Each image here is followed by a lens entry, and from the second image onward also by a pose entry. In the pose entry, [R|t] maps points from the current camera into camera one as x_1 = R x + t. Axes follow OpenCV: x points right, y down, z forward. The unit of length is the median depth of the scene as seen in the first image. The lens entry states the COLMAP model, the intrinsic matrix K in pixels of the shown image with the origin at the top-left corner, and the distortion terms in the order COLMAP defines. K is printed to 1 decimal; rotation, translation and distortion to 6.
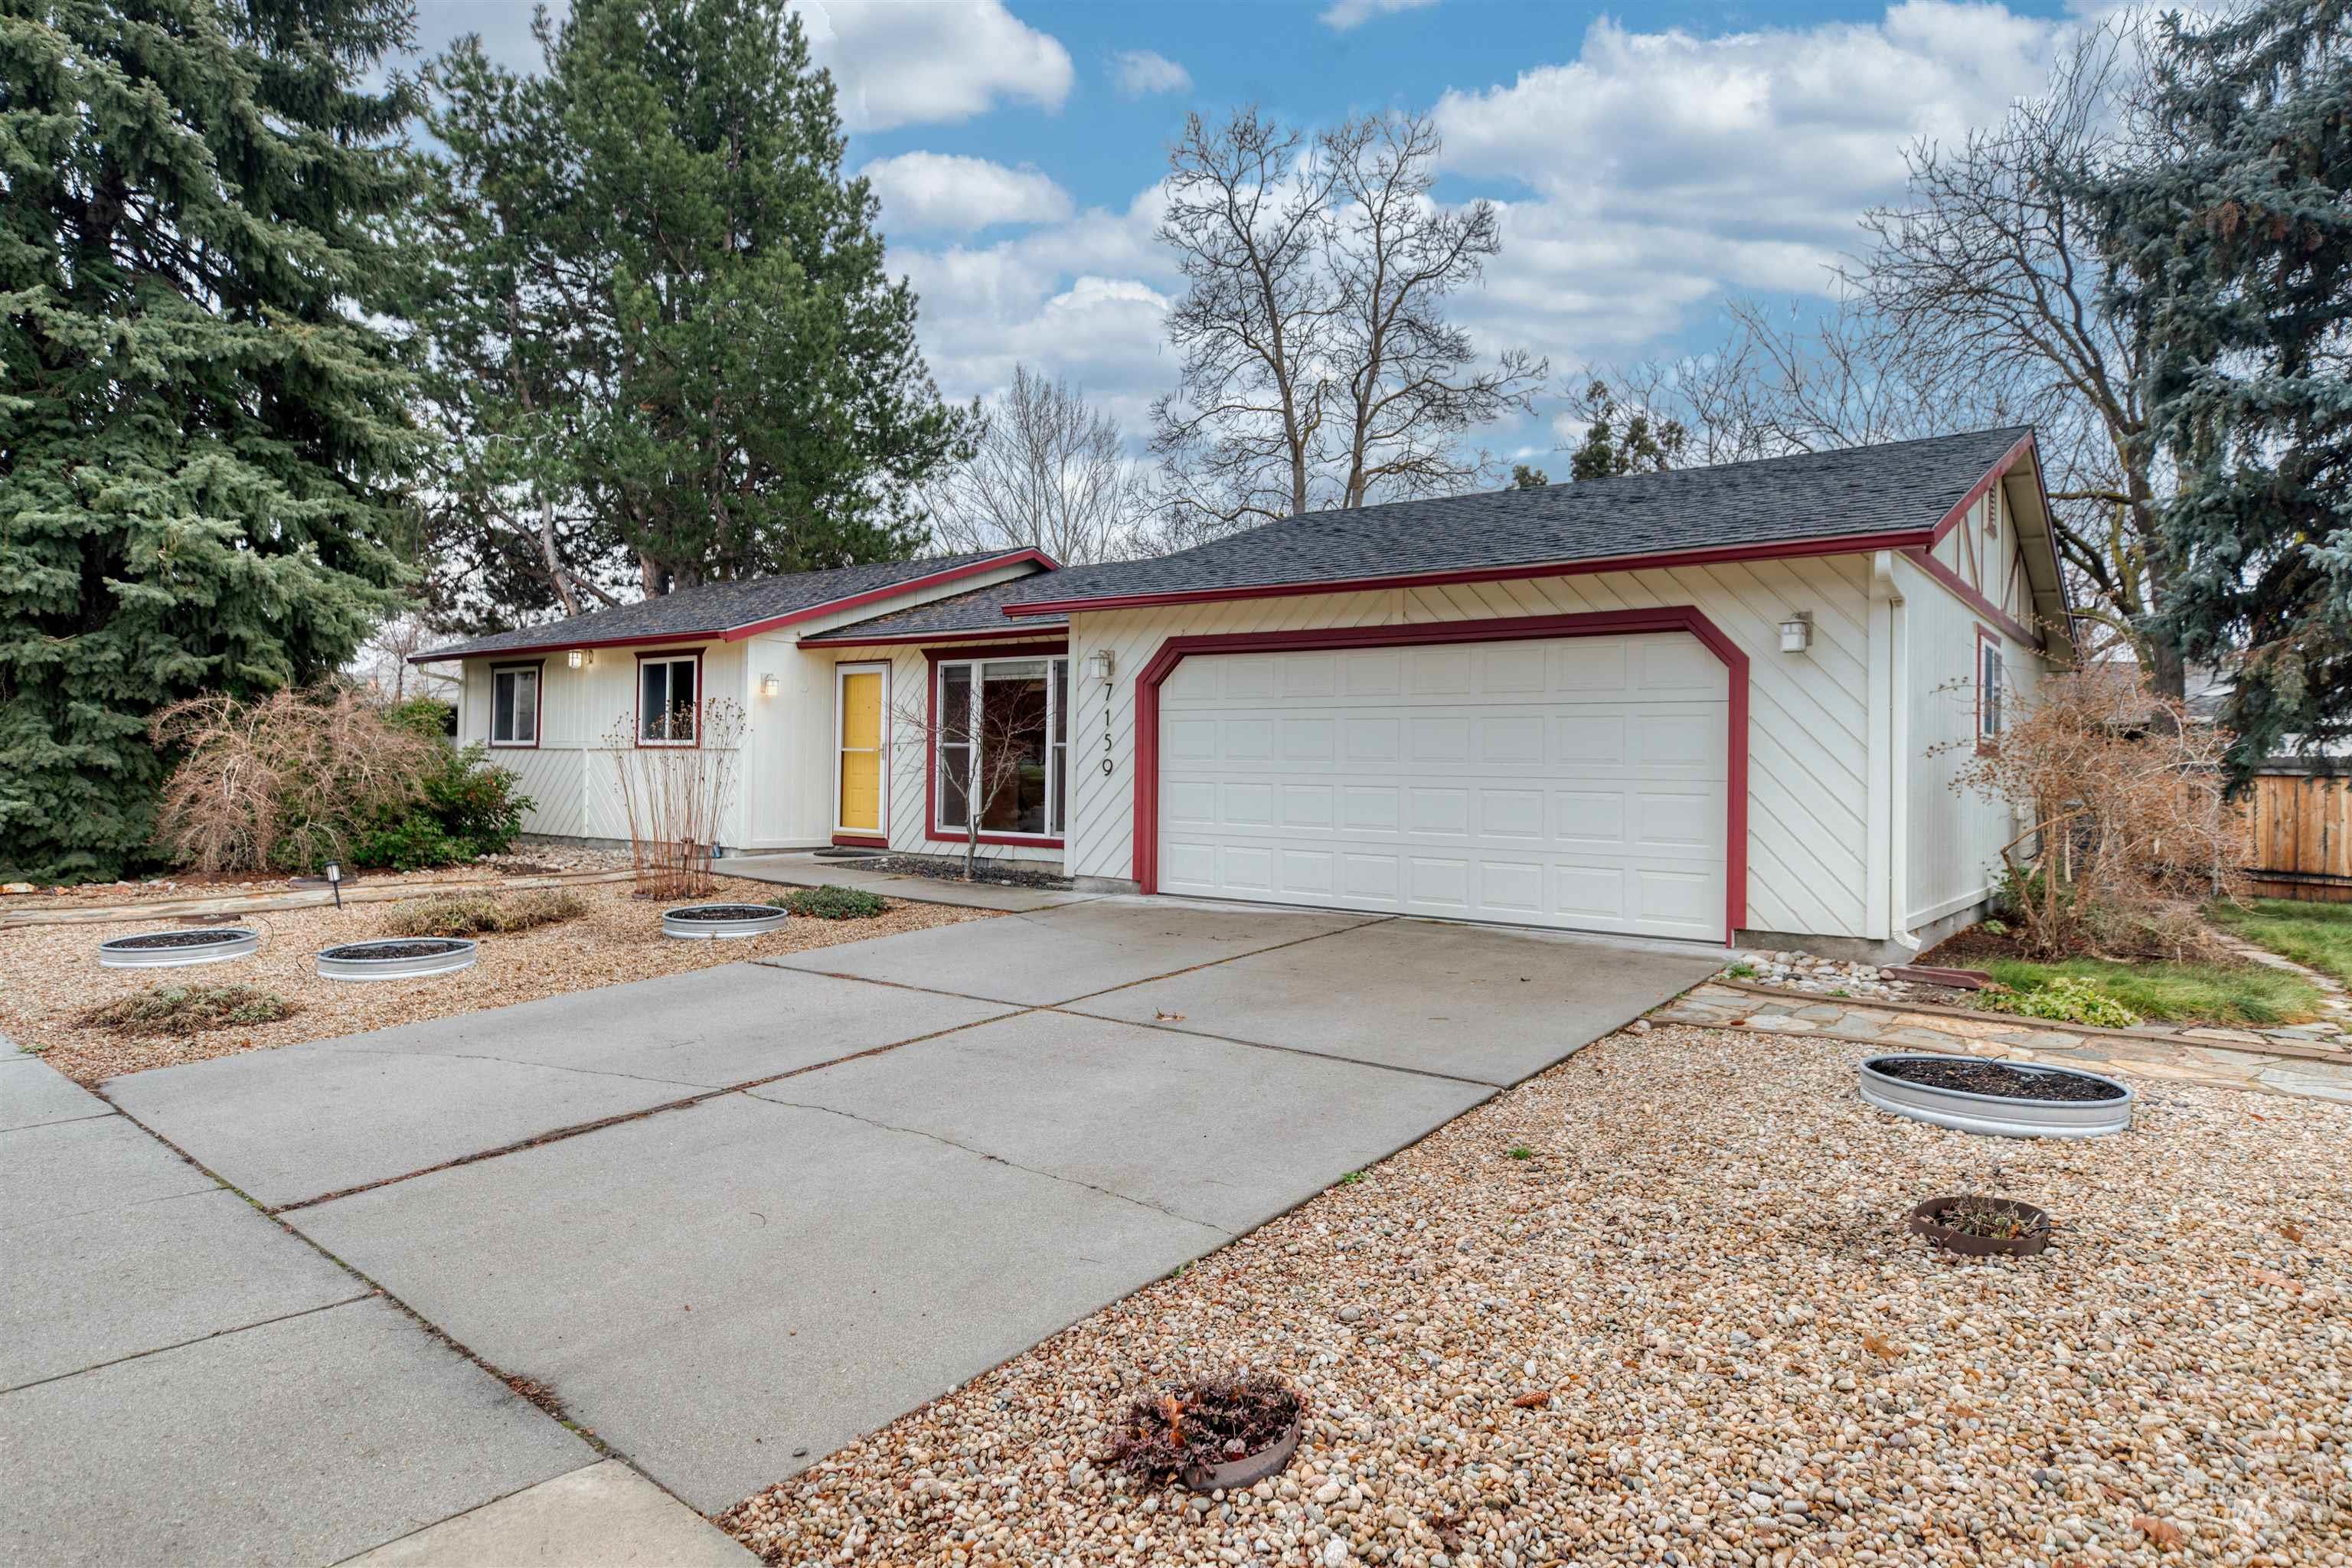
lens RADIAL K [[1363.1, 0, 1161.8], [0, 1363.1, 780.3], [0, 0, 1]] dist [0.012960, 0.000393]
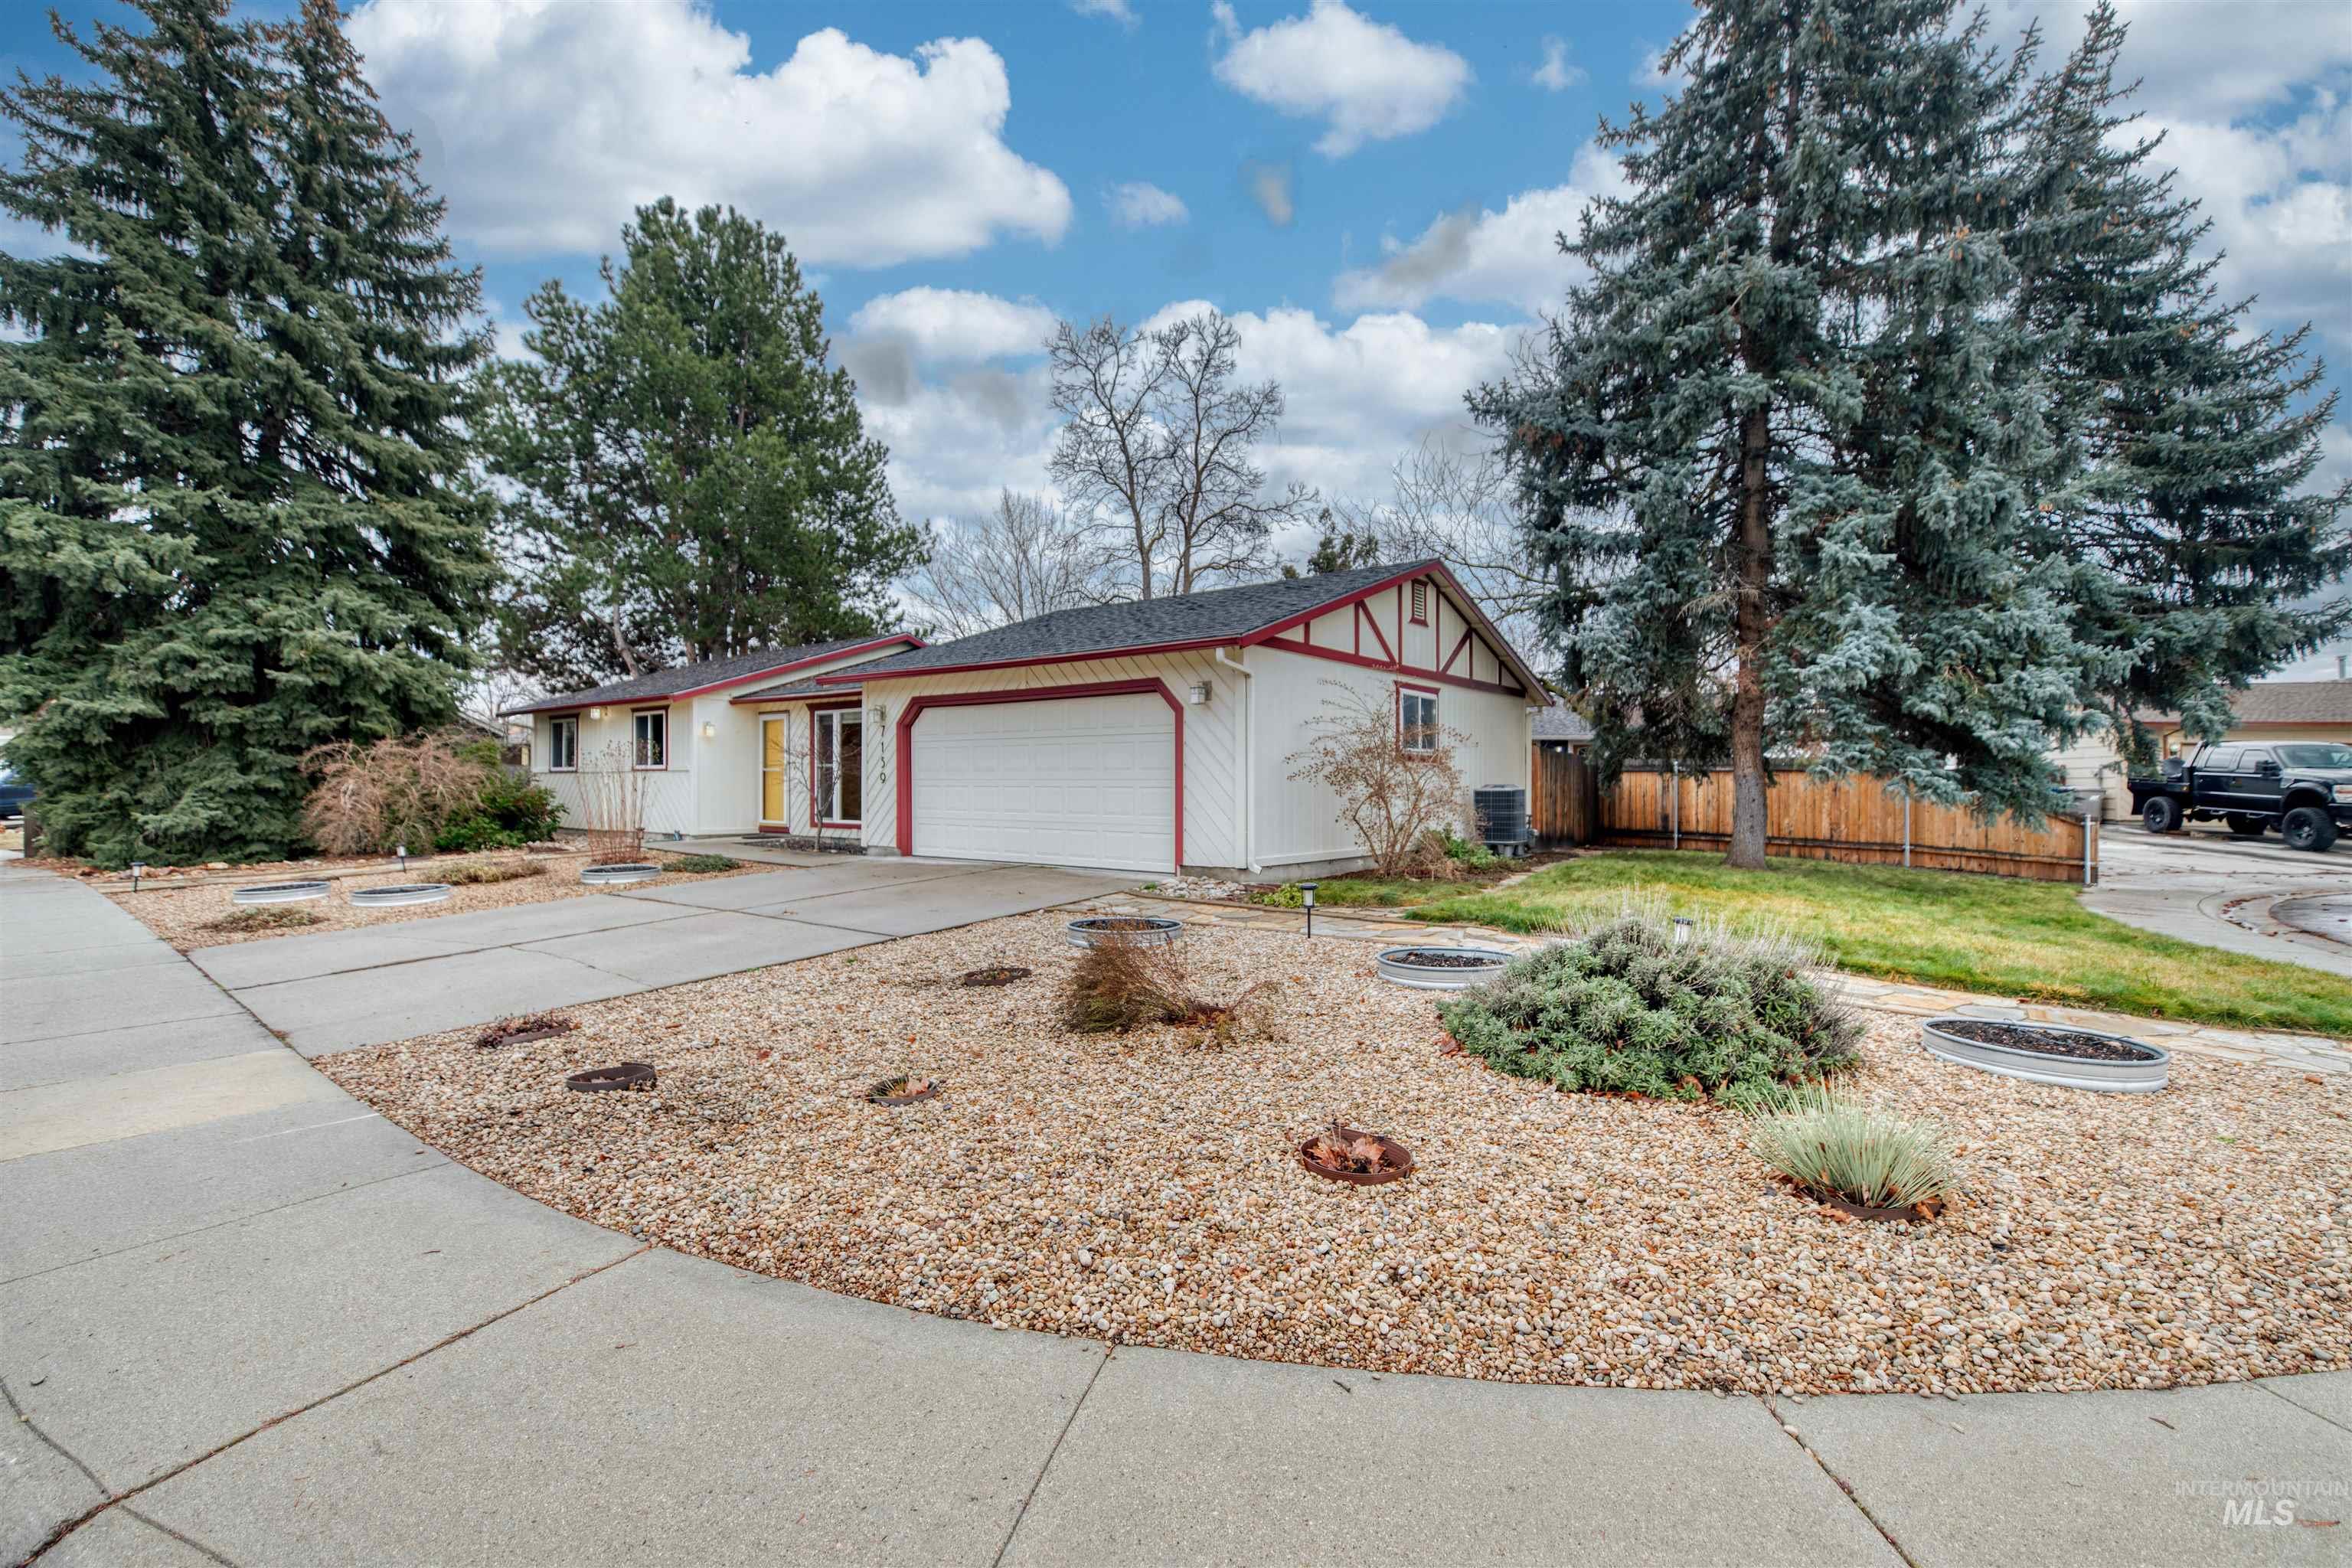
lens RADIAL K [[1053.6, 0, 1188.1], [0, 1053.6, 797.0], [0, 0, 1]] dist [0.009576, -0.001361]
pose [[0.999849, -0.017346, -0.000993, 0.264137], [0.017353, 0.999818, 0.007952, 0.007699], [0.000855, -0.007968, 0.999968, -0.200962]]
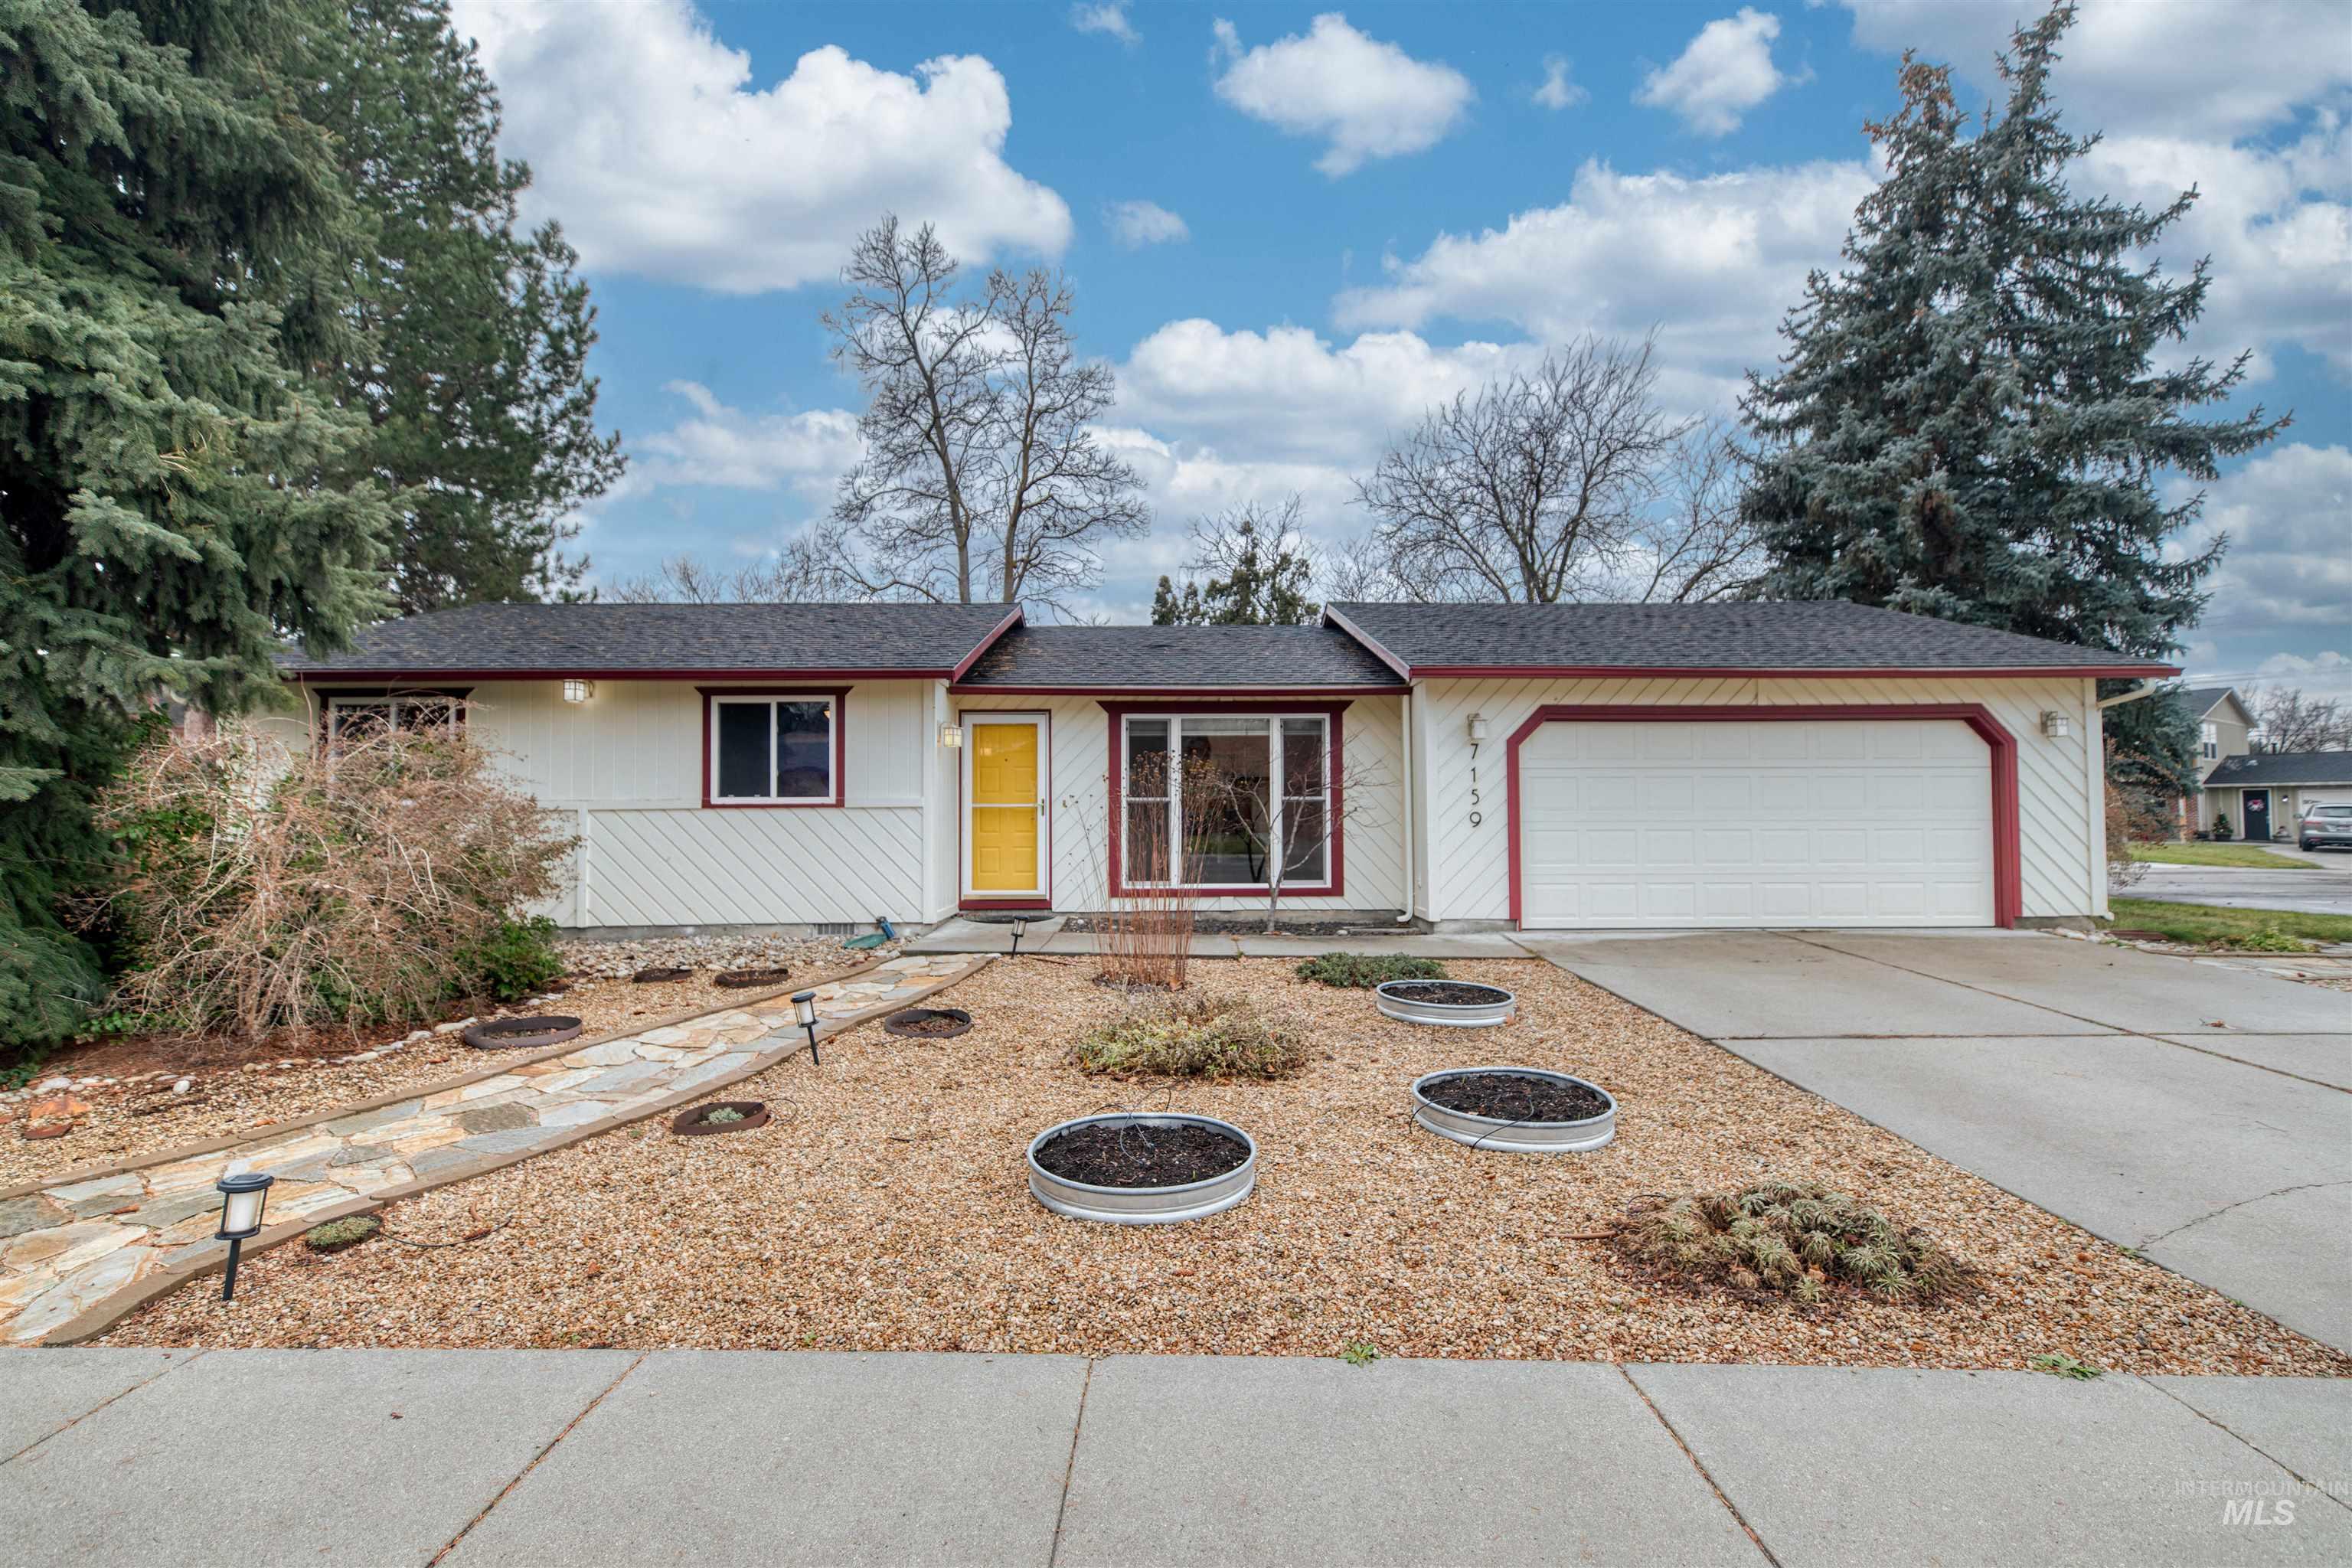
lens RADIAL K [[1053.6, 0, 1154.7], [0, 1053.6, 793.1], [0, 0, 1]] dist [0.009576, -0.001361]
pose [[0.777989, -0.008334, 0.628222, -0.631768], [0.021530, 0.999678, -0.013401, -0.020385], [-0.627909, 0.023951, 0.777918, 0.403416]]
